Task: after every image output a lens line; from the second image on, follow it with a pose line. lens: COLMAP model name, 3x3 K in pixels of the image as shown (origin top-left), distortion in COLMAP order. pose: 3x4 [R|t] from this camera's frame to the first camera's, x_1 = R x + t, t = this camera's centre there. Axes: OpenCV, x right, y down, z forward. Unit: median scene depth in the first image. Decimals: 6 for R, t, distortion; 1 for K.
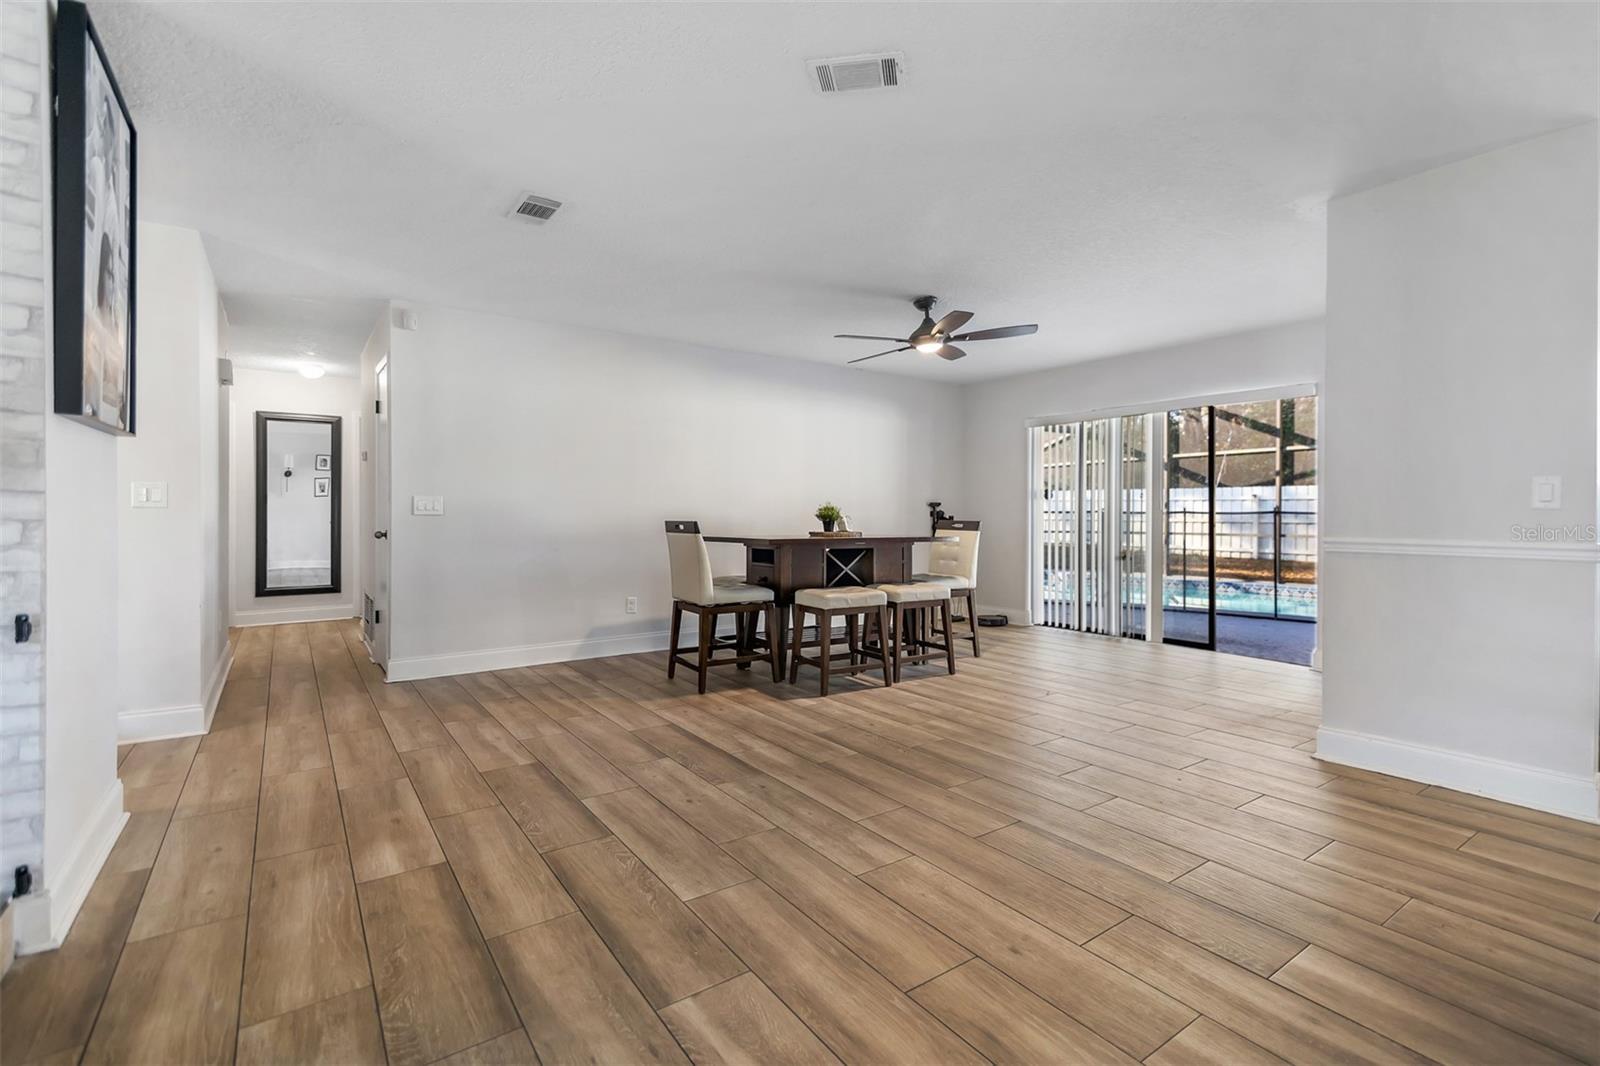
lens RADIAL K [[733.8, 0, 803.6], [0, 733.8, 511.1], [0, 0, 1]] dist [0.012343, -0.000136]
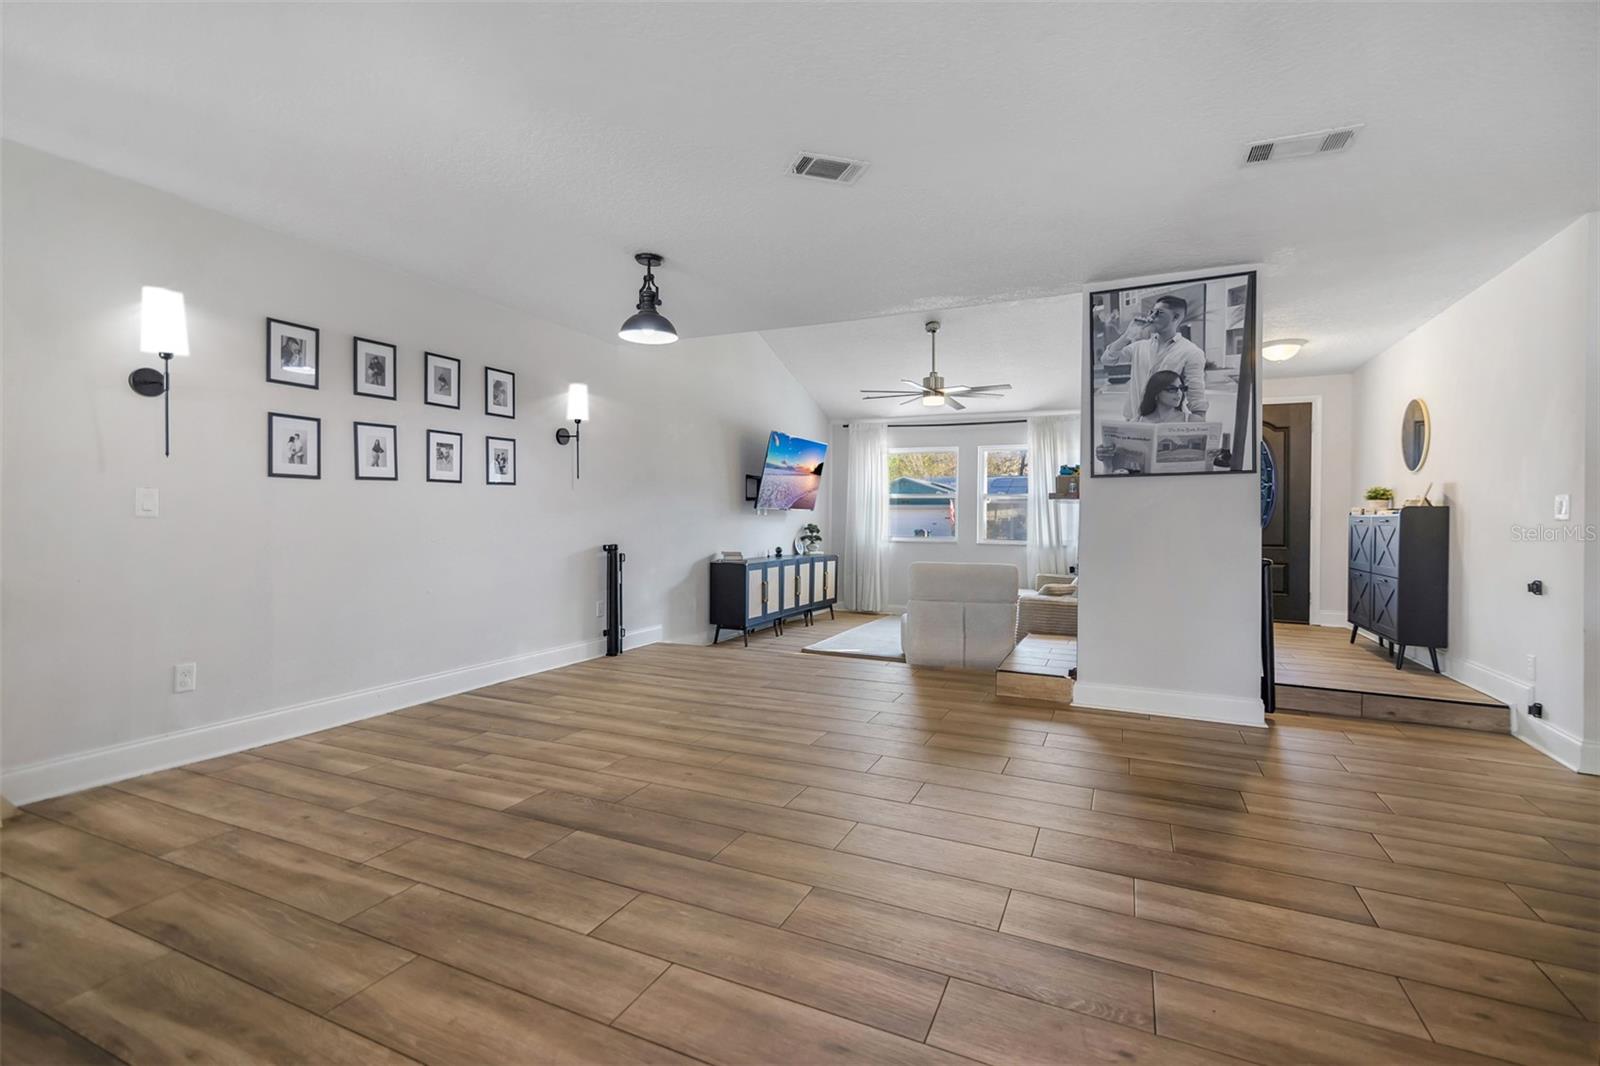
lens RADIAL K [[728.4, 0, 792.5], [0, 728.4, 523.9], [0, 0, 1]] dist [0.011680, -0.000414]
pose [[-0.868260, -0.005380, -0.496080, 0.636761], [-0.008406, 0.999957, 0.003868, 0.006115], [0.496038, 0.007529, -0.868268, 1.787056]]
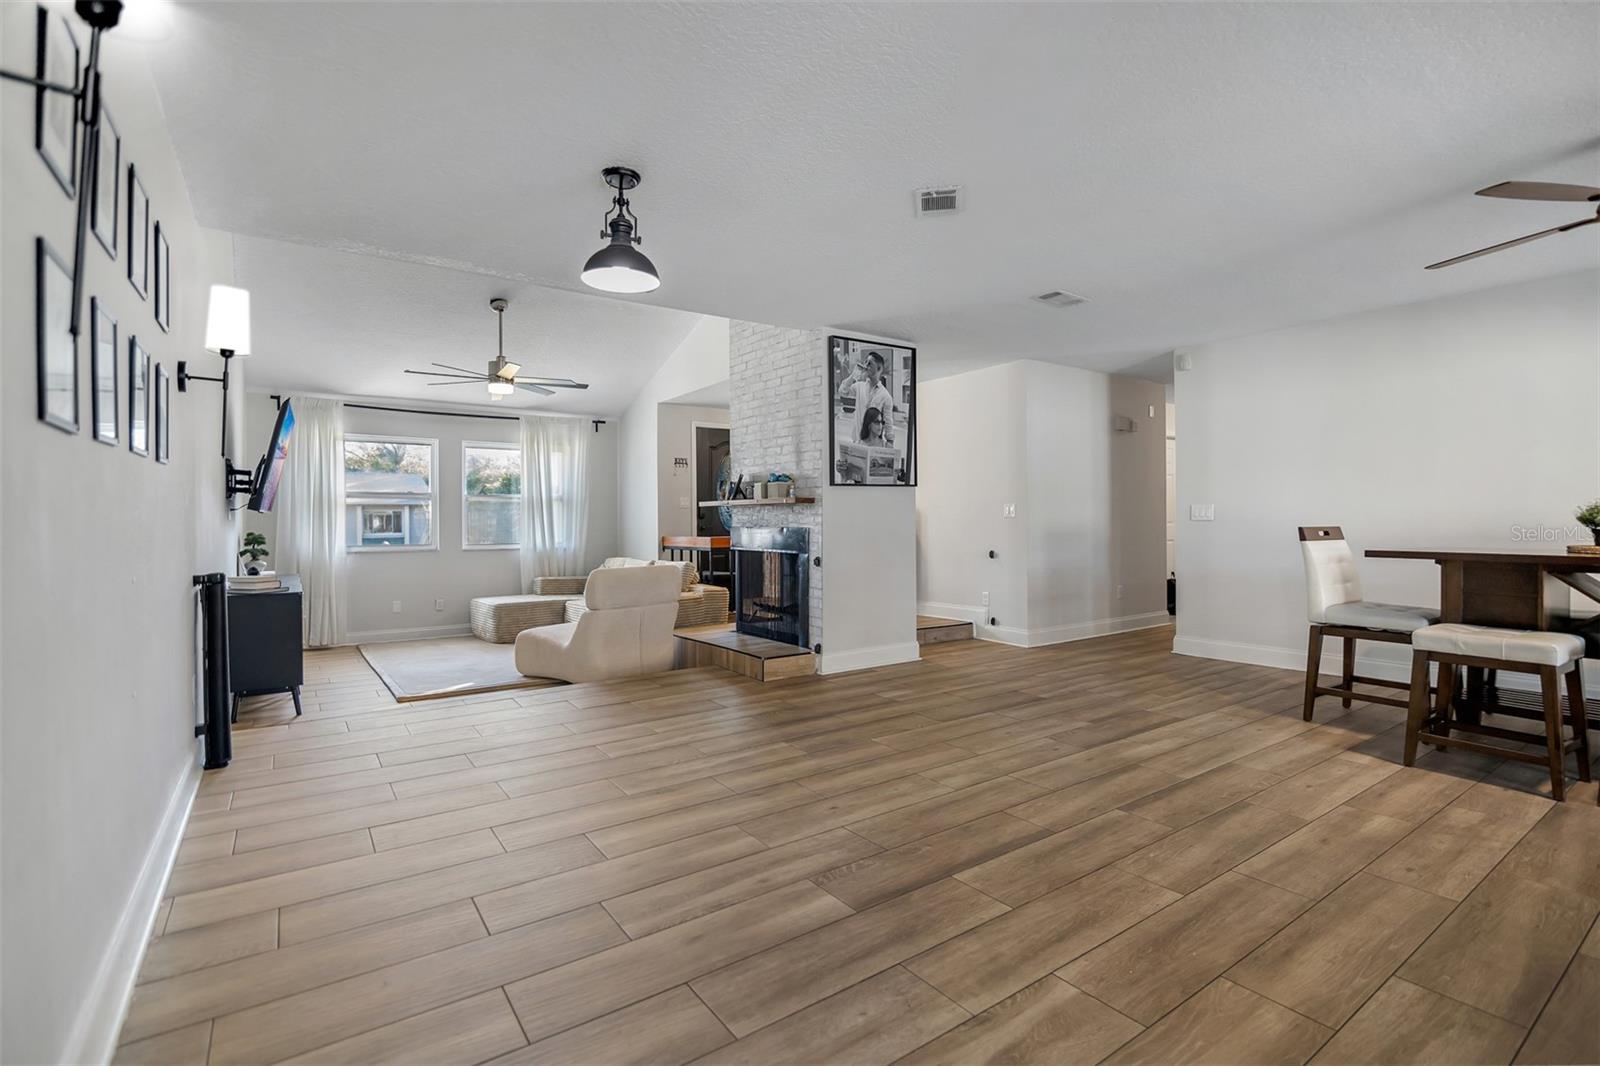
lens RADIAL K [[736.6, 0, 799.9], [0, 736.6, 523.9], [0, 0, 1]] dist [-0.019106, 0.000228]
pose [[-0.005997, 0.001562, -0.999981, 1.250479], [0.009683, 0.999952, 0.001504, 0.003813], [0.999935, -0.009673, -0.006012, 0.655055]]
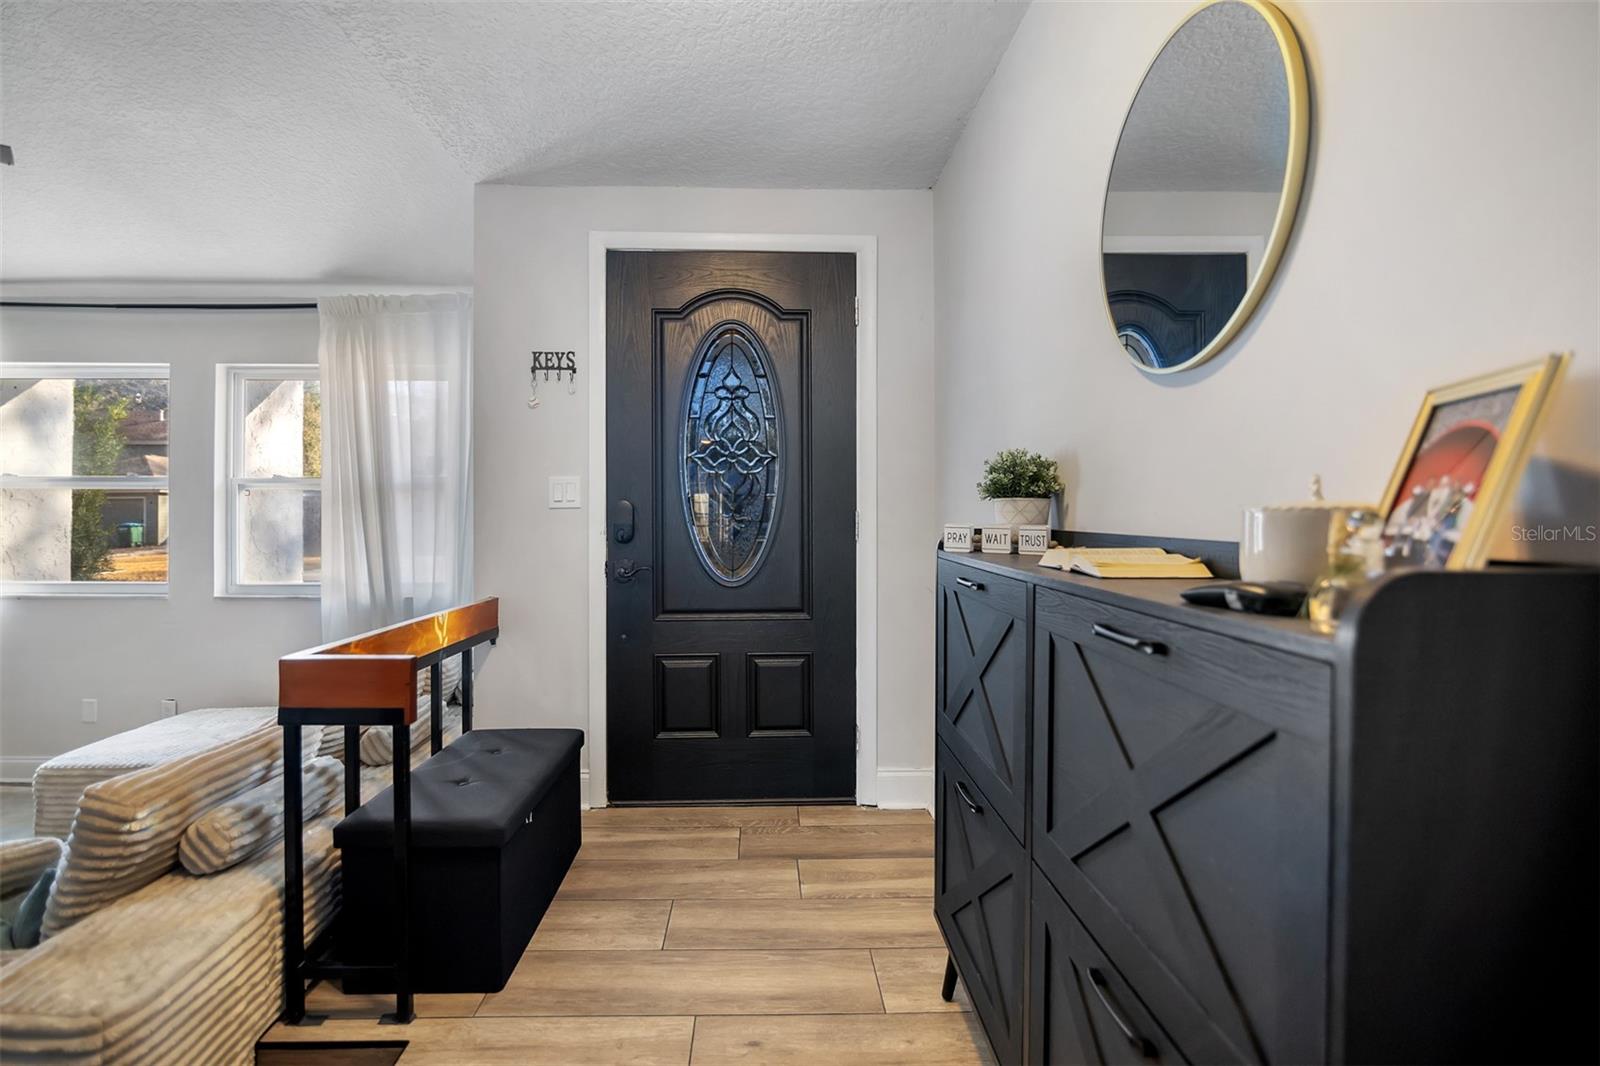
lens RADIAL K [[728.4, 0, 792.5], [0, 728.4, 523.9], [0, 0, 1]] dist [0.011680, -0.000414]
pose [[-0.553416, 0.007665, -0.832870, -1.294402], [0.000729, 0.999962, 0.008718, -0.053255], [0.832905, 0.004218, -0.553400, 0.958101]]
